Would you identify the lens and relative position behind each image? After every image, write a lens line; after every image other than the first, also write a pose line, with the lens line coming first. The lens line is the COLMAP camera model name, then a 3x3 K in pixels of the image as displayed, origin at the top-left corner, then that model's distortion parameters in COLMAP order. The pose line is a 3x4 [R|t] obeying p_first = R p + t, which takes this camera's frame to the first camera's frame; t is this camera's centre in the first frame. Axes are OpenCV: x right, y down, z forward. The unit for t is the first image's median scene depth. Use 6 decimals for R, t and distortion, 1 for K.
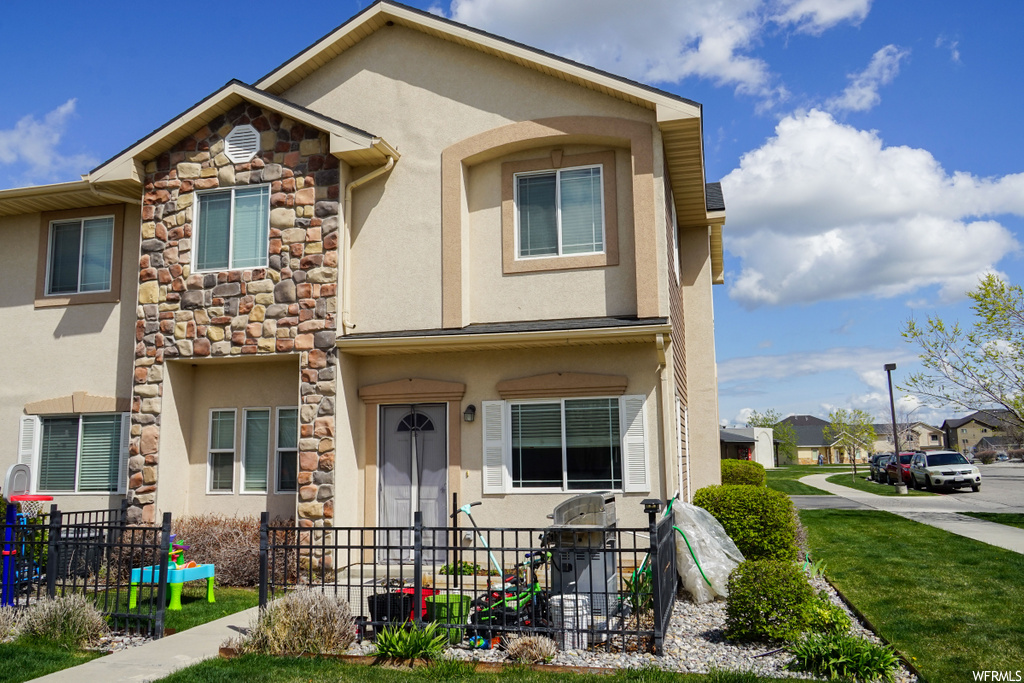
lens RADIAL K [[802.4, 0, 508.9], [0, 802.4, 339.9], [0, 0, 1]] dist [0.013162, 0.009549]
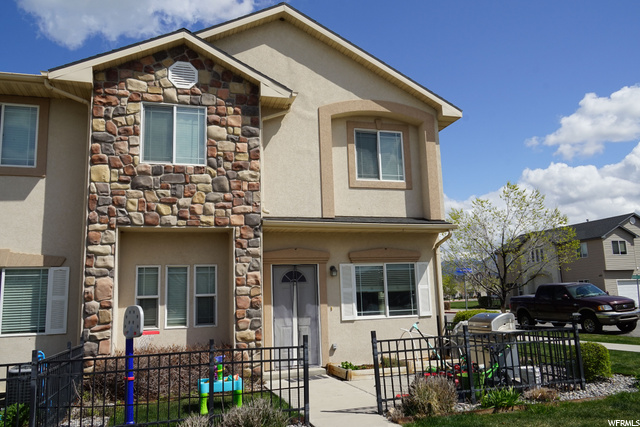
lens RADIAL K [[501.5, 0, 317.7], [0, 501.5, 213.8], [0, 0, 1]] dist [0.013162, 0.009549]
pose [[0.851691, 0.073514, 0.518862, -0.593375], [-0.054071, 0.997155, -0.052526, 0.030231], [-0.521247, 0.016680, 0.853243, 0.146885]]
